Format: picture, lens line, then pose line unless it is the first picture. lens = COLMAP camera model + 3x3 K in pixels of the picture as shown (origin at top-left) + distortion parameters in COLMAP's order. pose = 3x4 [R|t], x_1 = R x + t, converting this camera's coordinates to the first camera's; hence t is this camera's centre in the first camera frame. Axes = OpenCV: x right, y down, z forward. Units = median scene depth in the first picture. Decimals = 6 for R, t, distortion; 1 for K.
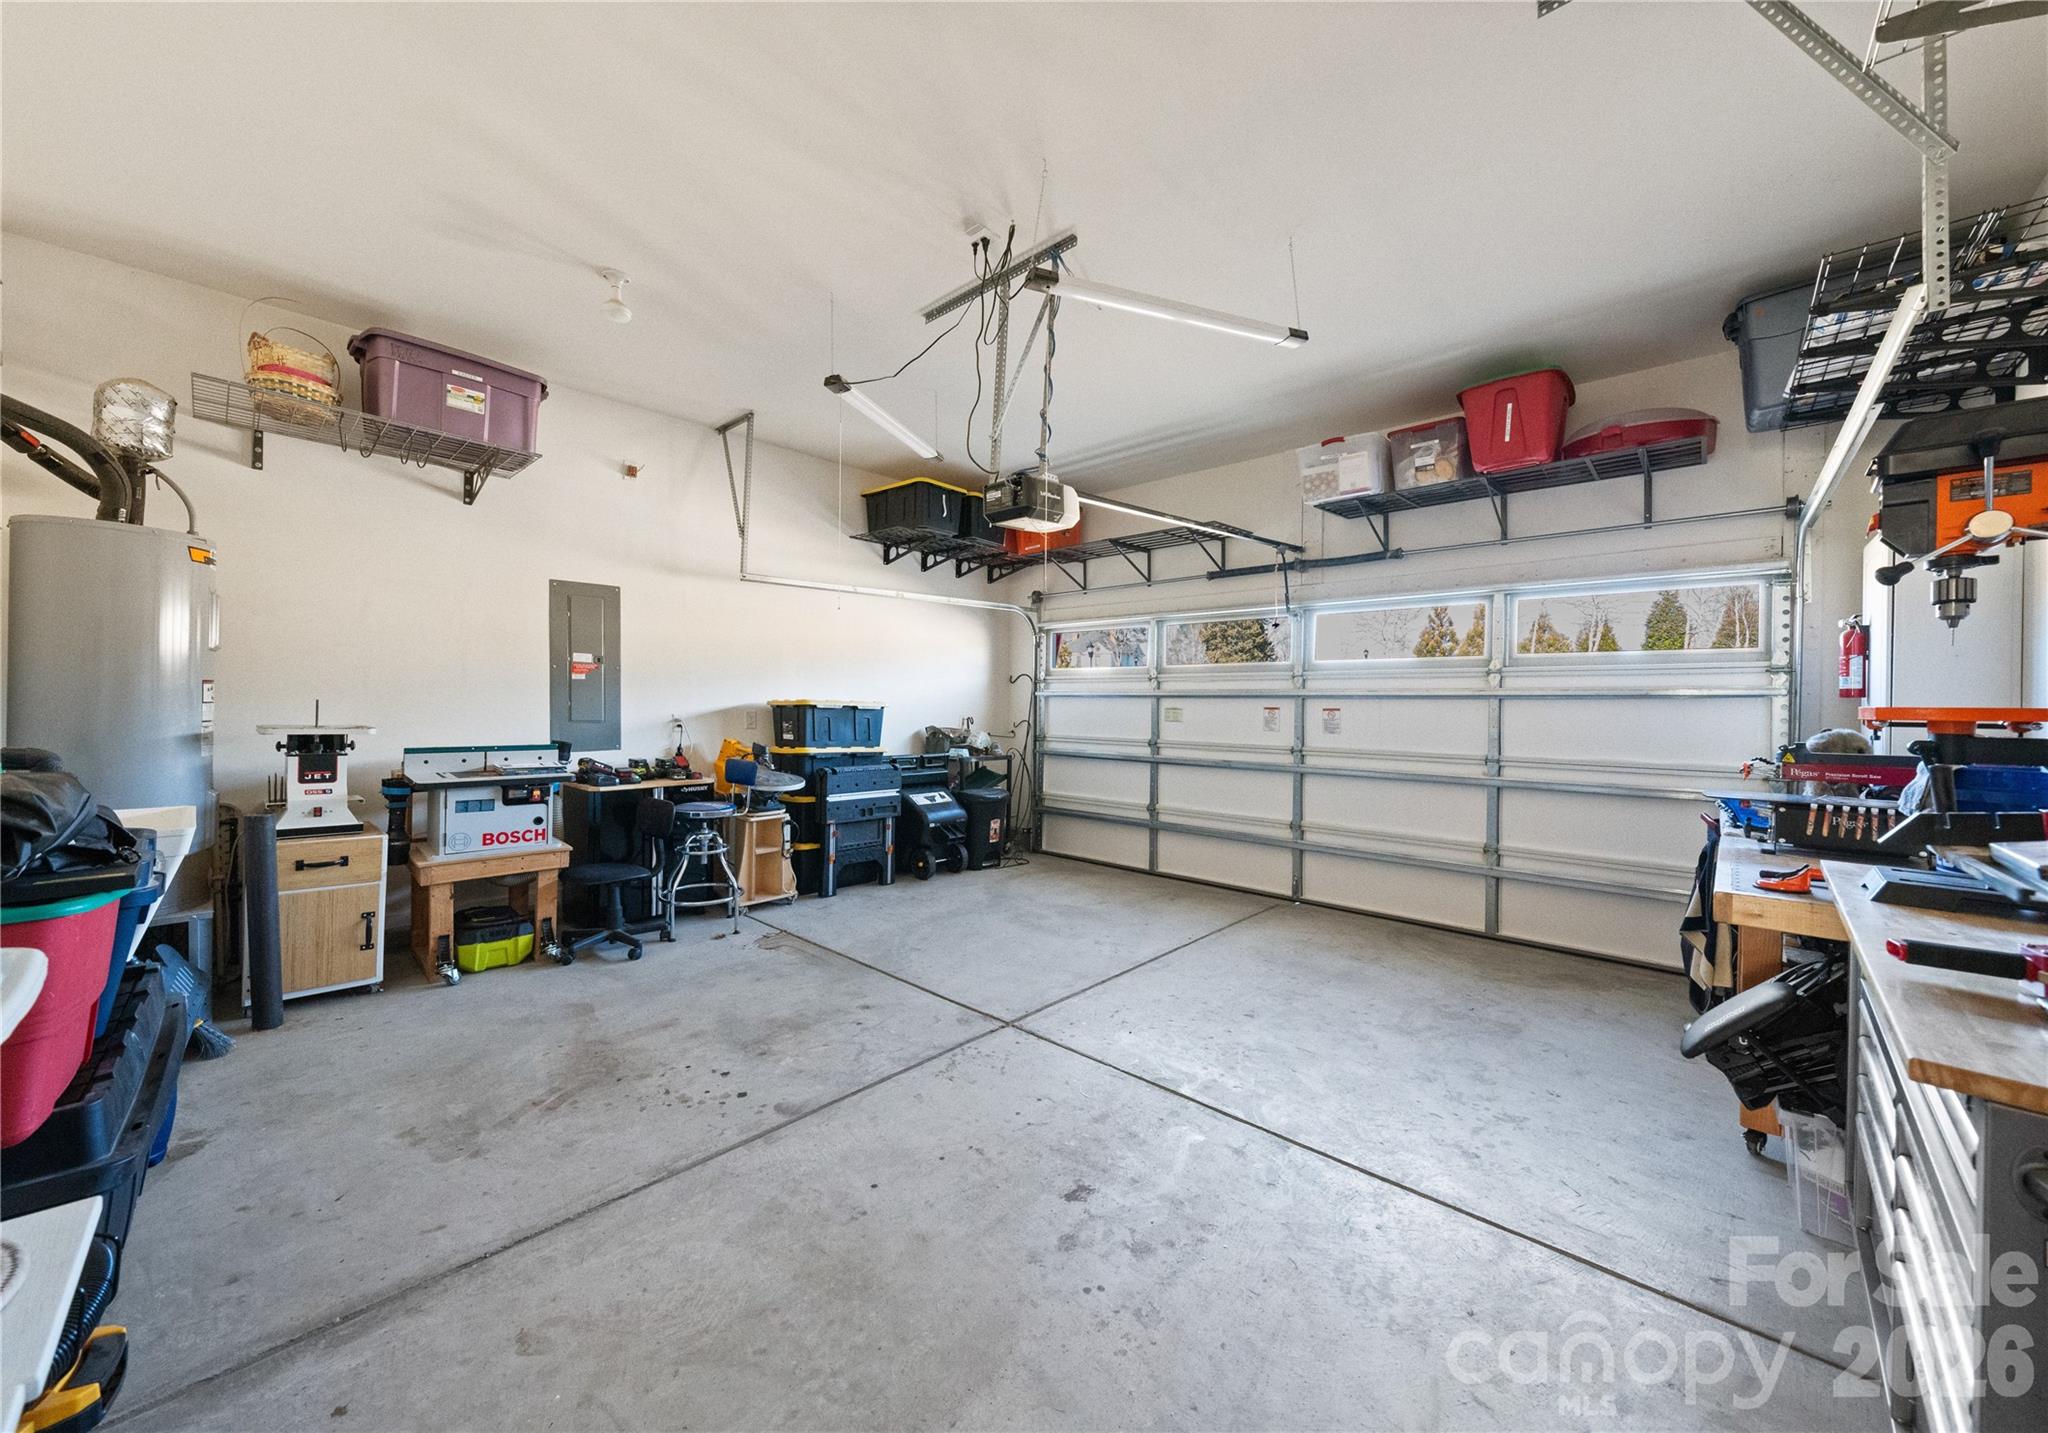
lens RADIAL K [[730.9, 0, 1004.0], [0, 730.9, 725.7], [0, 0, 1]] dist [-0.000176, -0.000067]
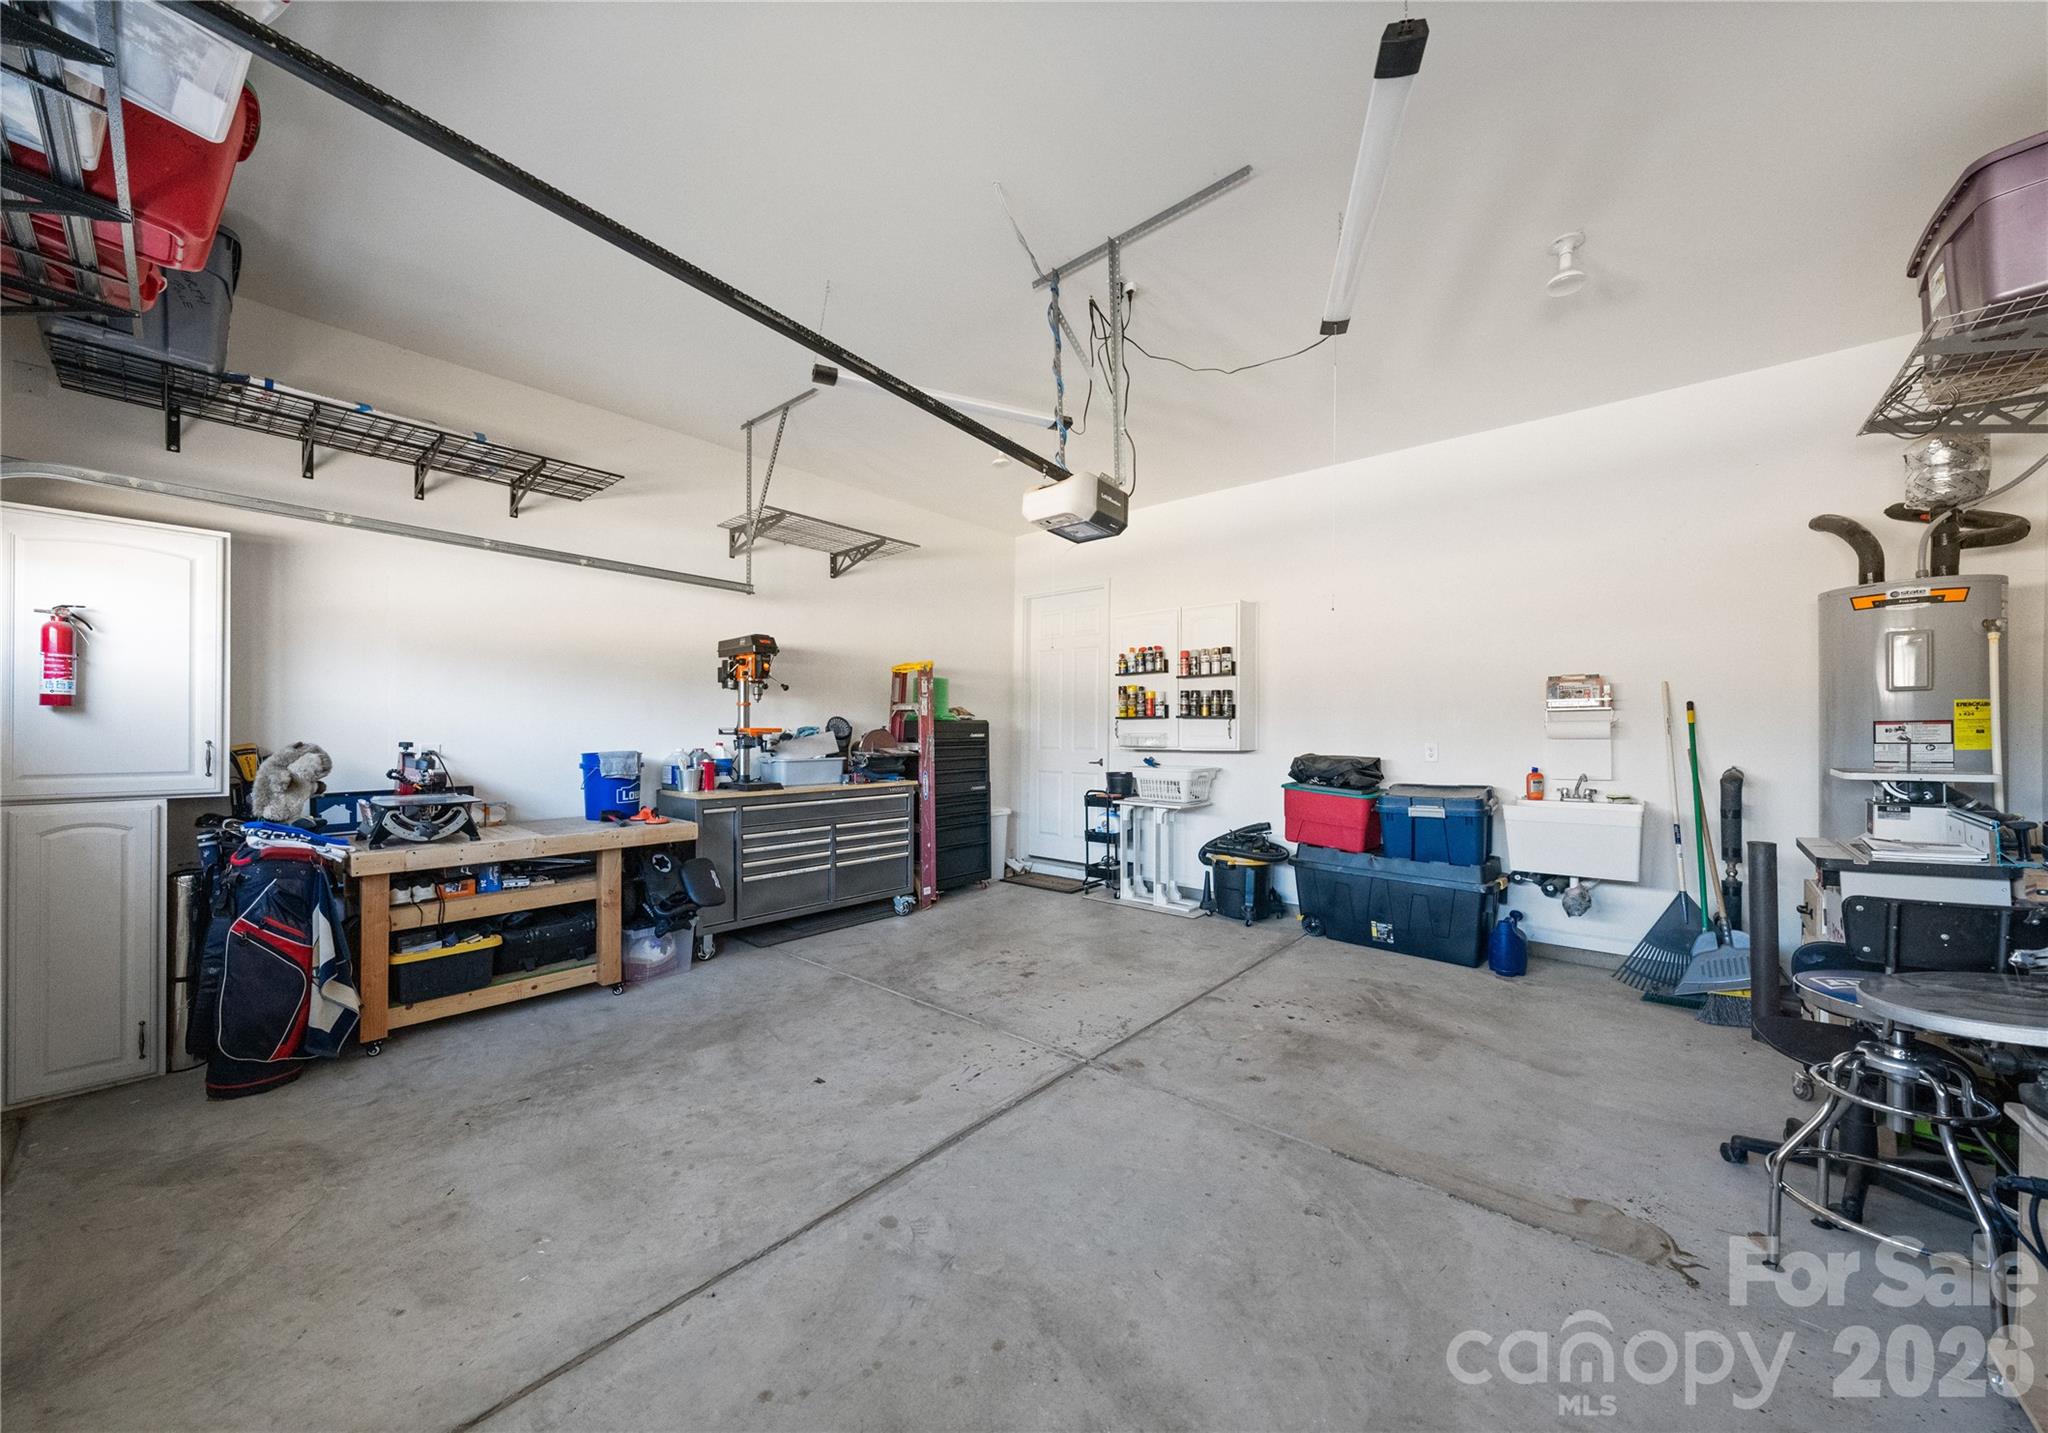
lens RADIAL K [[730.9, 0, 1004.0], [0, 730.9, 725.7], [0, 0, 1]] dist [-0.000176, -0.000067]
pose [[-0.999566, -0.017234, -0.023896, 0.157419], [-0.017675, 0.999675, 0.018378, -0.056579], [0.023571, 0.018792, -0.999546, 2.073463]]
